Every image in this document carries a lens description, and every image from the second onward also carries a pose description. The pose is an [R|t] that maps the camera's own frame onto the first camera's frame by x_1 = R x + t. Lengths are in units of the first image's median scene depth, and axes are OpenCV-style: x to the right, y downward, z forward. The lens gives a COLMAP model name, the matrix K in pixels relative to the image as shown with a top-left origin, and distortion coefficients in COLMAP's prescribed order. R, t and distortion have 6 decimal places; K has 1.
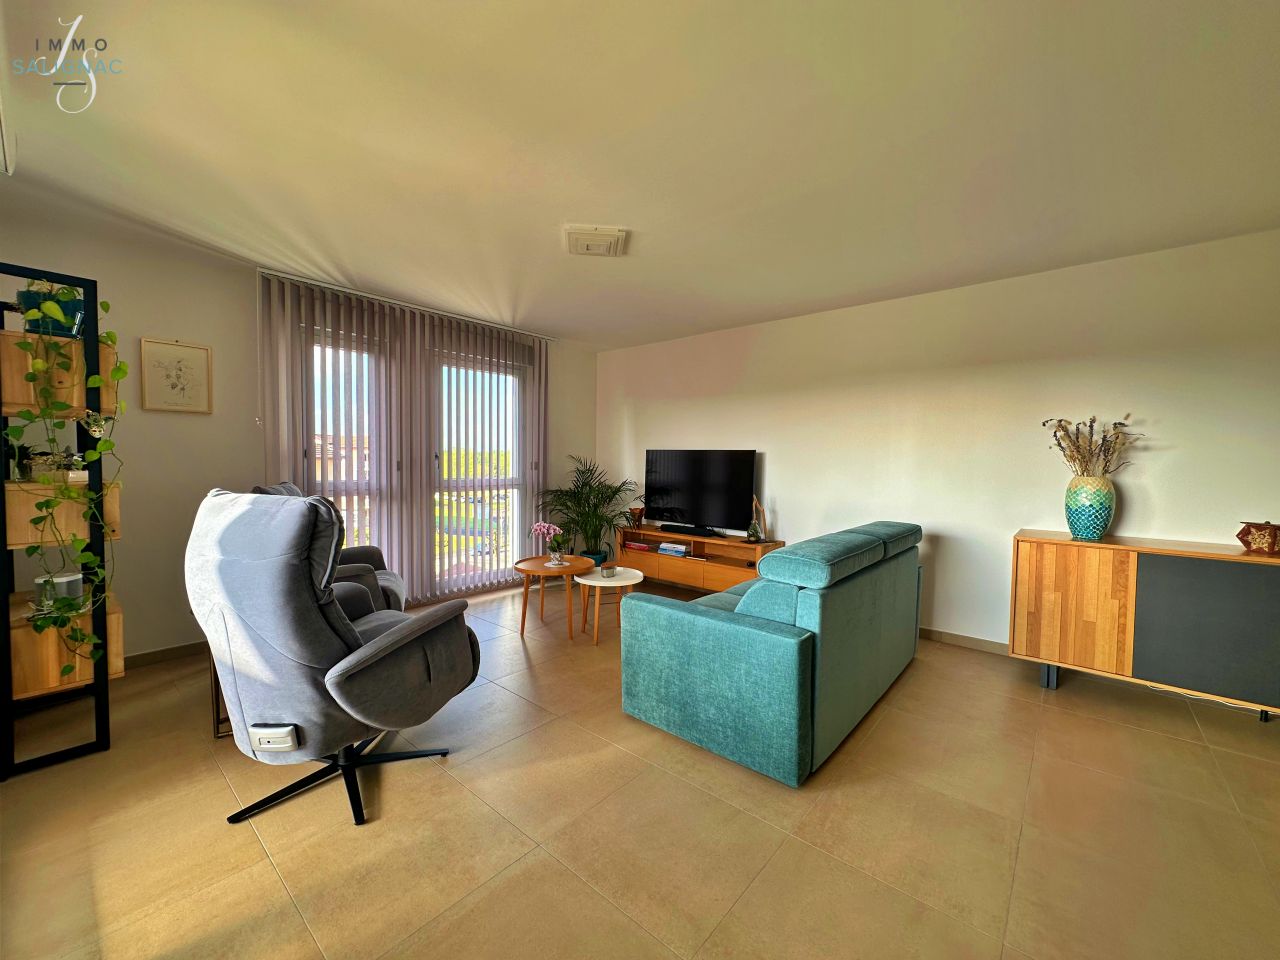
lens RADIAL K [[510.0, 0, 636.9], [0, 510.0, 479.6], [0, 0, 1]] dist [-0.001256, 0.000277]
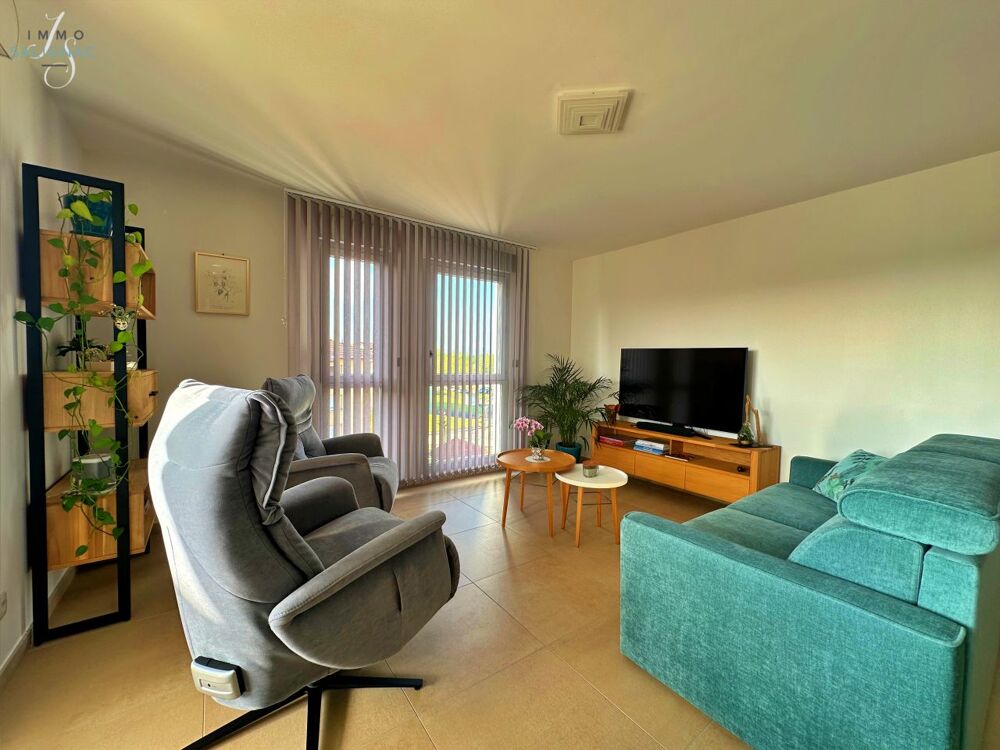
lens RADIAL K [[395.3, 0, 496.8], [0, 395.3, 376.3], [0, 0, 1]] dist [-0.001509, -0.000018]
pose [[0.972354, 0.014702, -0.233047, -0.066628], [-0.015088, 0.999886, 0.000128, 0.002084], [0.233023, 0.003391, 0.972465, 0.258890]]
